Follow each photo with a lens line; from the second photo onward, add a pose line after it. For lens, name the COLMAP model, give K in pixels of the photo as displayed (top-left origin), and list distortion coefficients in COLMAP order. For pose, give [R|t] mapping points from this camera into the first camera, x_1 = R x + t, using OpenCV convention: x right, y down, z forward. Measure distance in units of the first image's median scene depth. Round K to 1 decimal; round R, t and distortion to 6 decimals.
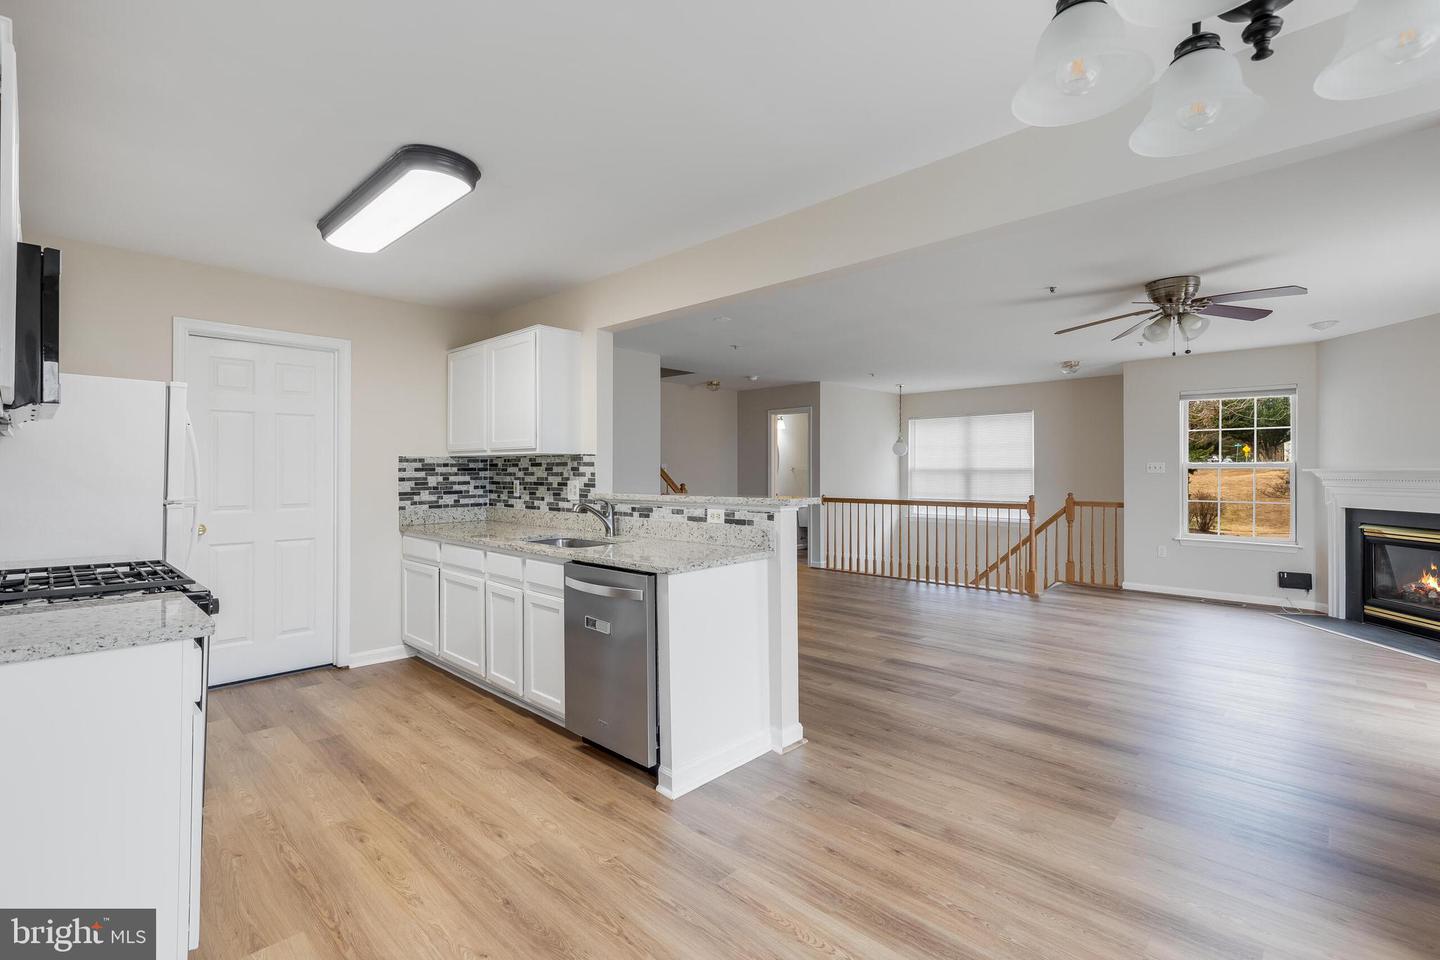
lens RADIAL K [[649.5, 0, 716.0], [0, 649.5, 469.4], [0, 0, 1]] dist [0.004296, -0.000895]
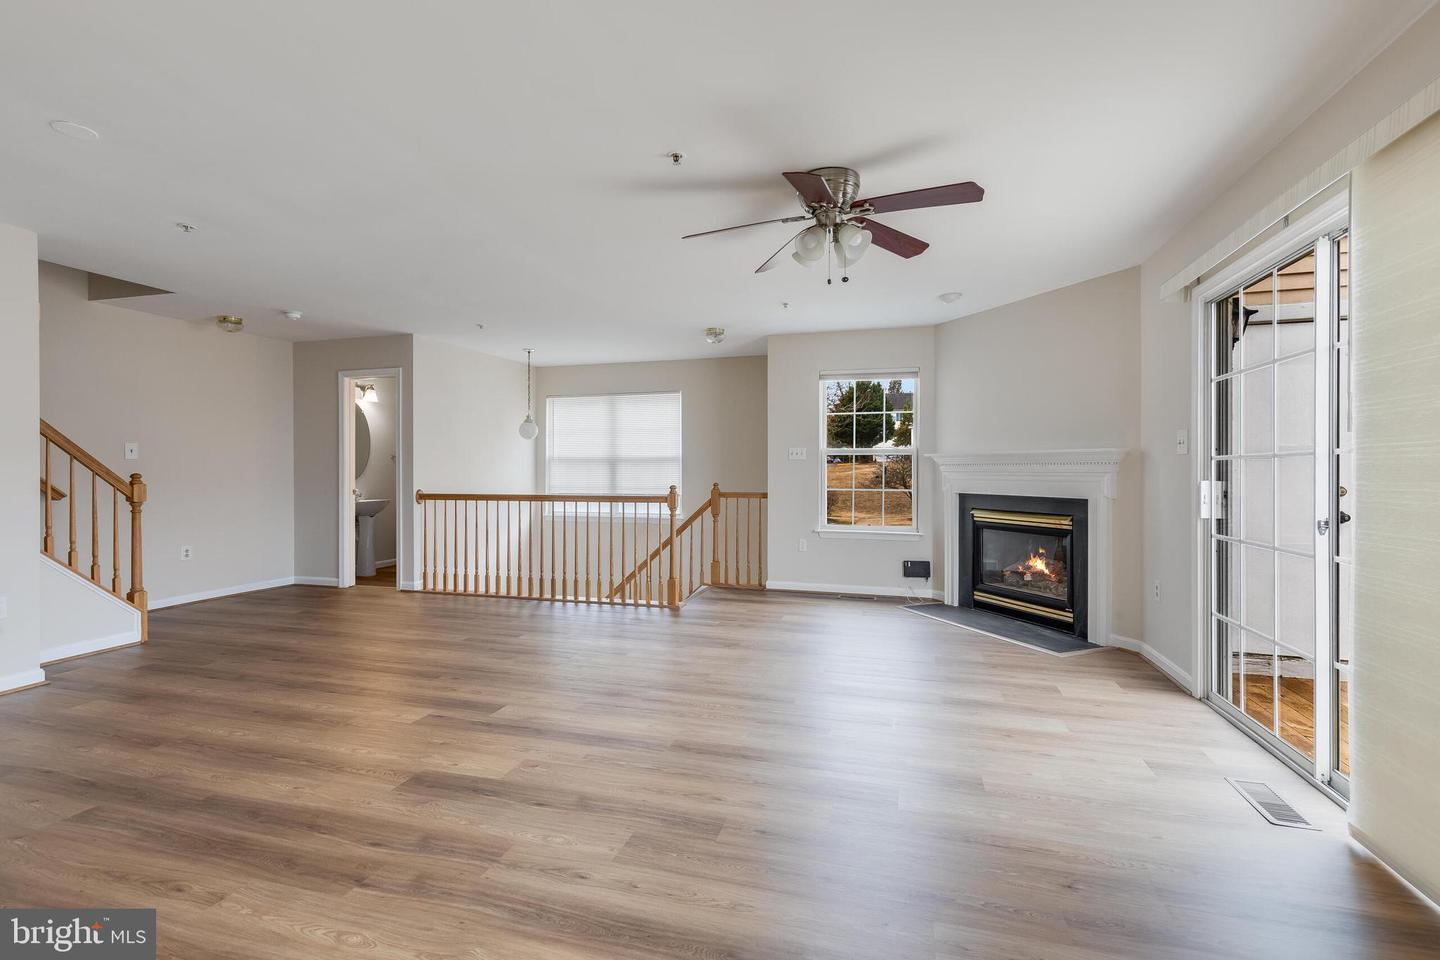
lens RADIAL K [[647.1, 0, 715.8], [0, 647.1, 477.6], [0, 0, 1]] dist [0.013326, -0.002983]
pose [[0.886015, -0.006148, 0.463615, 0.227460], [-0.001229, 0.999877, 0.015609, 0.024815], [-0.463654, -0.014400, 0.885899, 0.369147]]
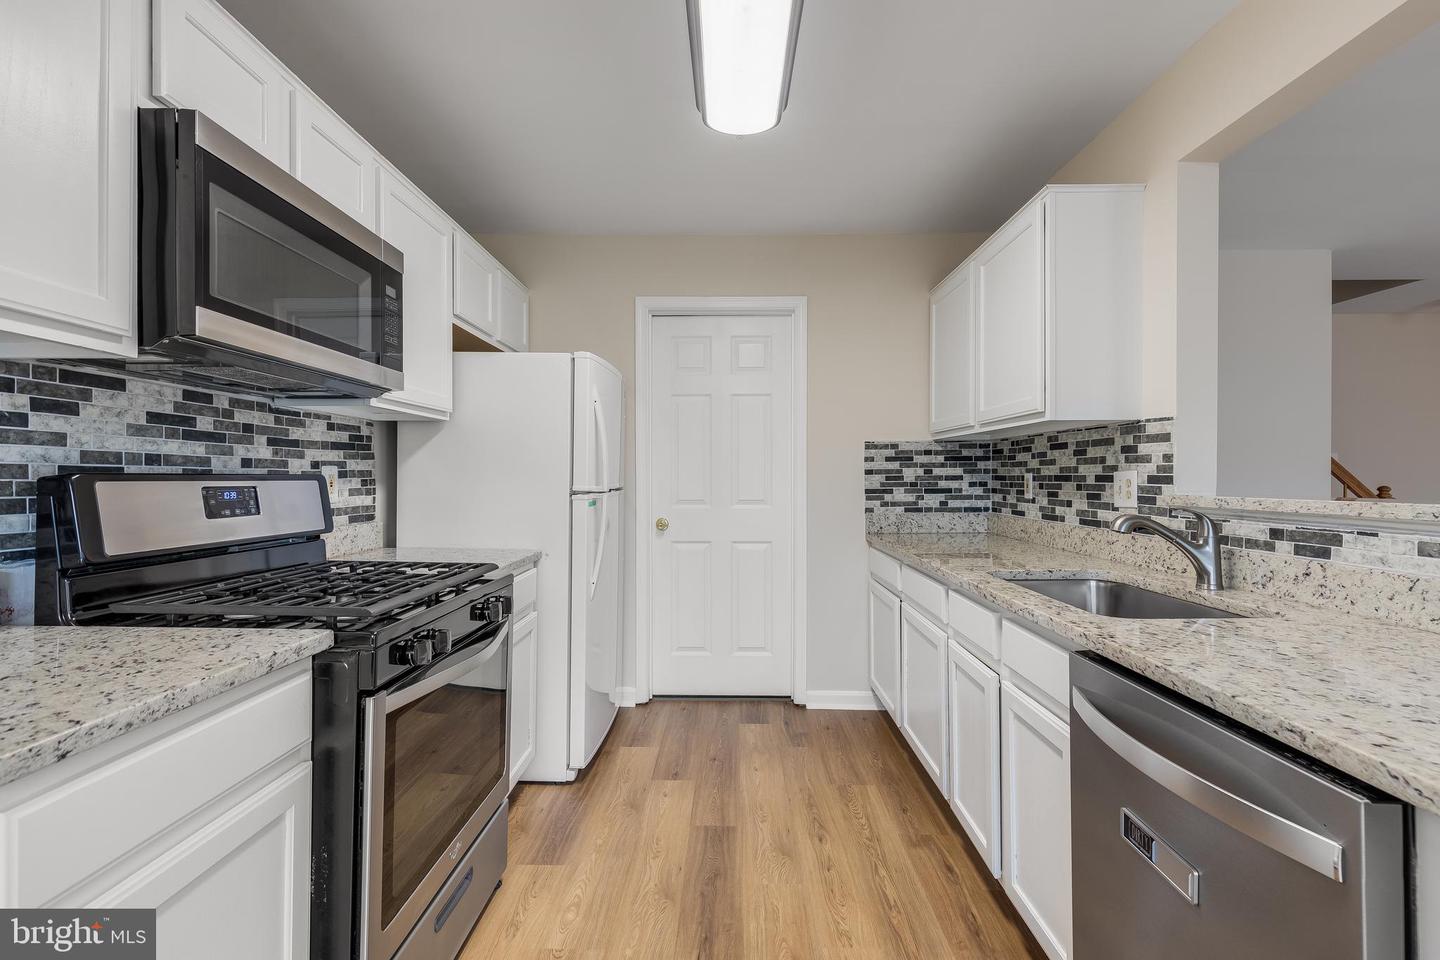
lens RADIAL K [[647.1, 0, 721.0], [0, 647.1, 475.5], [0, 0, 1]] dist [0.013326, -0.002983]
pose [[0.683176, 0.000482, -0.730254, -0.051288], [0.001798, 0.999996, 0.002343, 0.017186], [0.730252, -0.002914, 0.683172, 0.356111]]
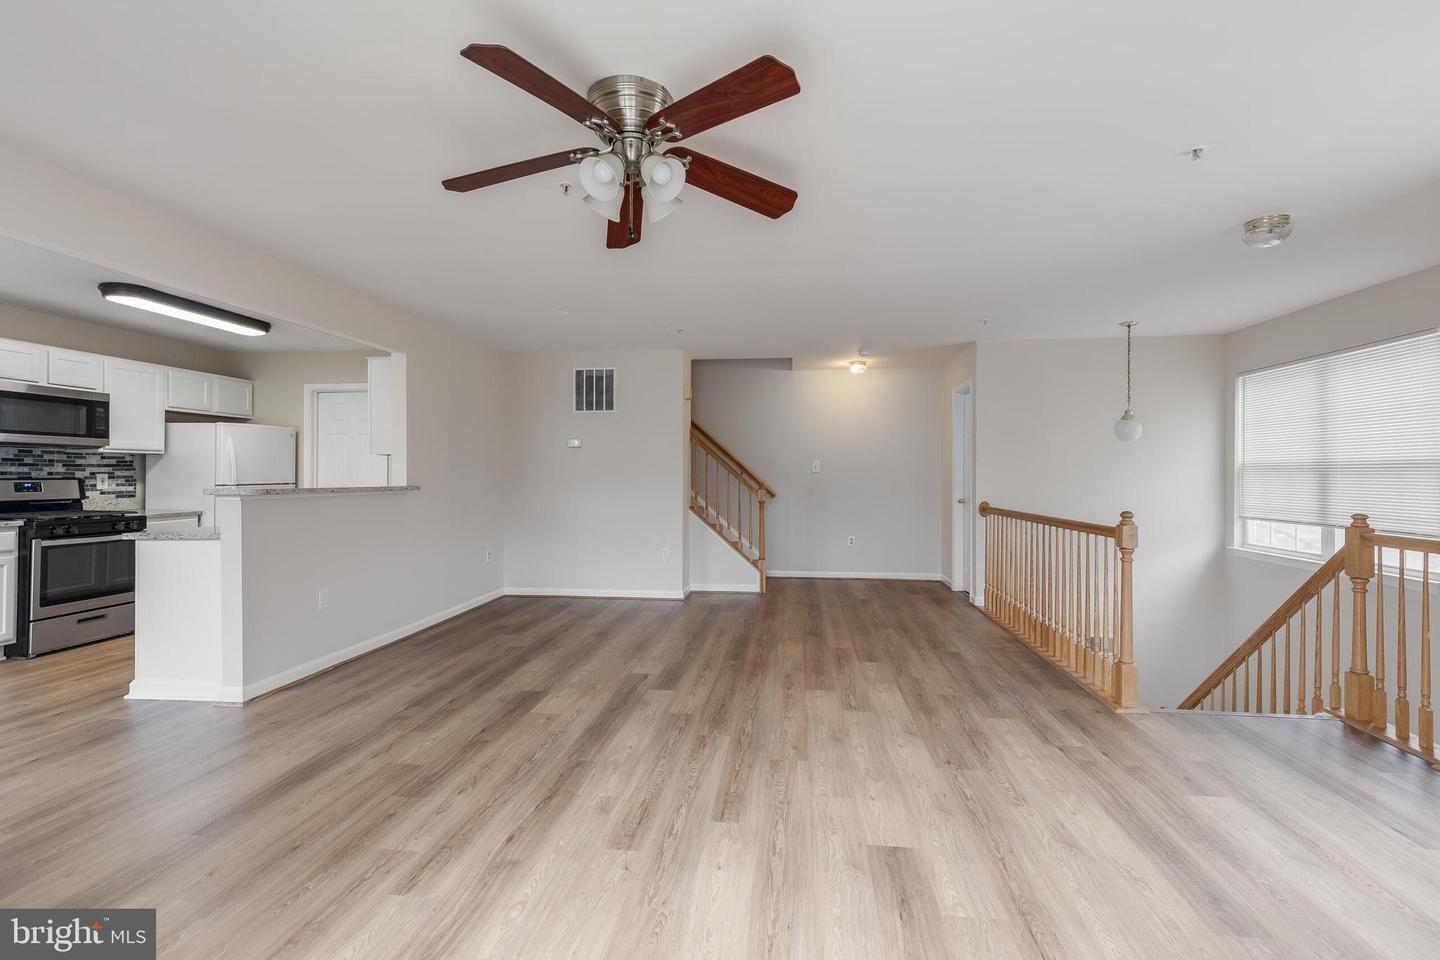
lens RADIAL K [[647.1, 0, 712.4], [0, 647.1, 468.1], [0, 0, 1]] dist [0.013326, -0.002983]
pose [[0.604612, -0.008029, -0.796480, 1.016224], [0.003252, 0.999966, -0.007611, 0.012682], [0.796514, 0.002011, 0.604617, 0.641513]]
